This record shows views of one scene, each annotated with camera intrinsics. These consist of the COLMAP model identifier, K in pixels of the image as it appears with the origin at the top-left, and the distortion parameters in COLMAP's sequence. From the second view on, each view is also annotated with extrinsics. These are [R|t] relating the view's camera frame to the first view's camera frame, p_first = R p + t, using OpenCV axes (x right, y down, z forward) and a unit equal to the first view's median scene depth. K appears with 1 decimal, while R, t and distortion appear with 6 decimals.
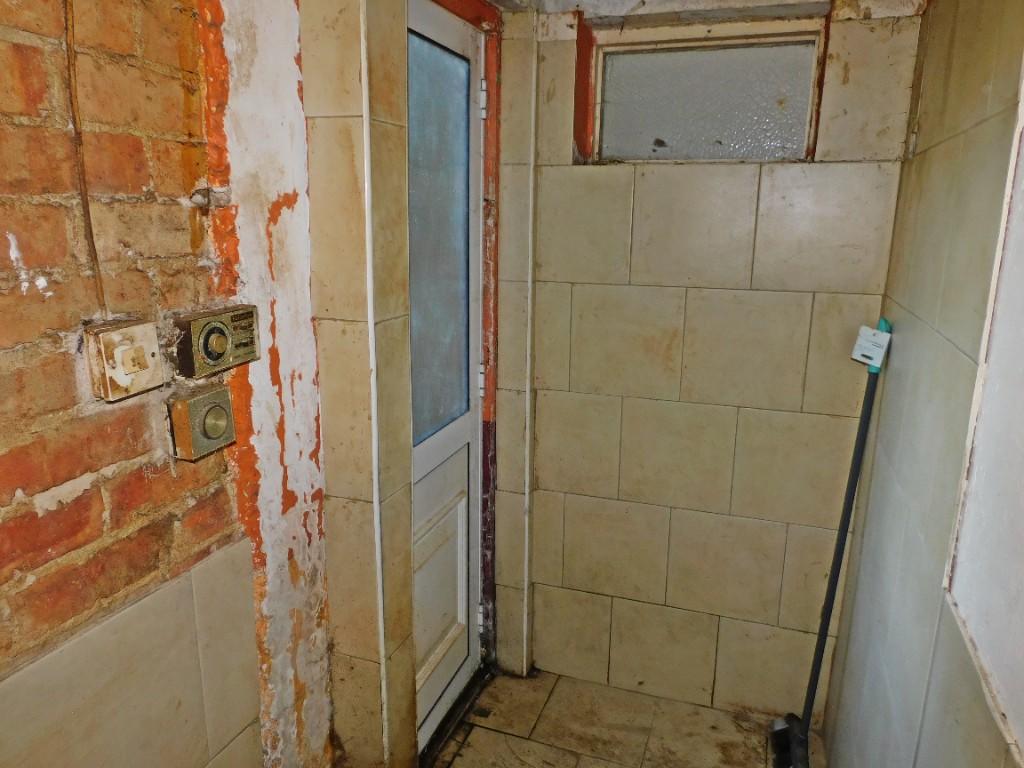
lens RADIAL K [[734.2, 0, 511.4], [0, 734.2, 384.3], [0, 0, 1]] dist [-0.004897, -0.000380]
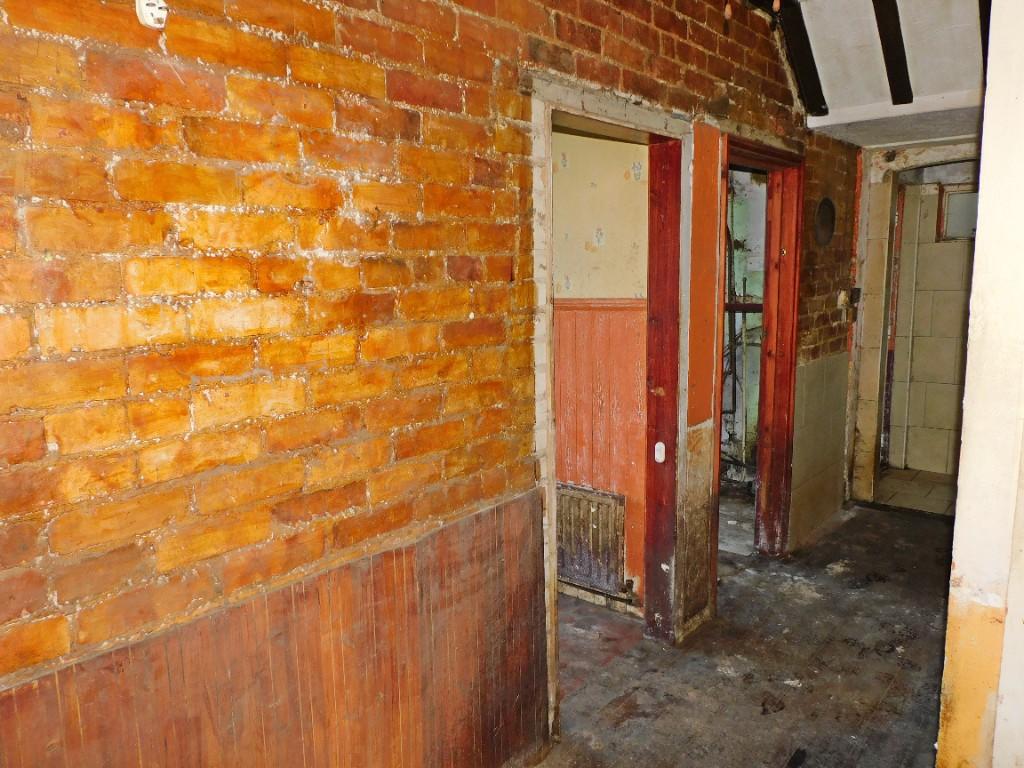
lens RADIAL K [[734.2, 0, 513.0], [0, 734.2, 383.3], [0, 0, 1]] dist [-0.004897, -0.000380]
pose [[0.940603, 0.023530, -0.338692, -0.389308], [-0.047388, 0.996929, -0.062346, 0.377399], [0.336185, 0.074693, 0.938829, -1.682073]]
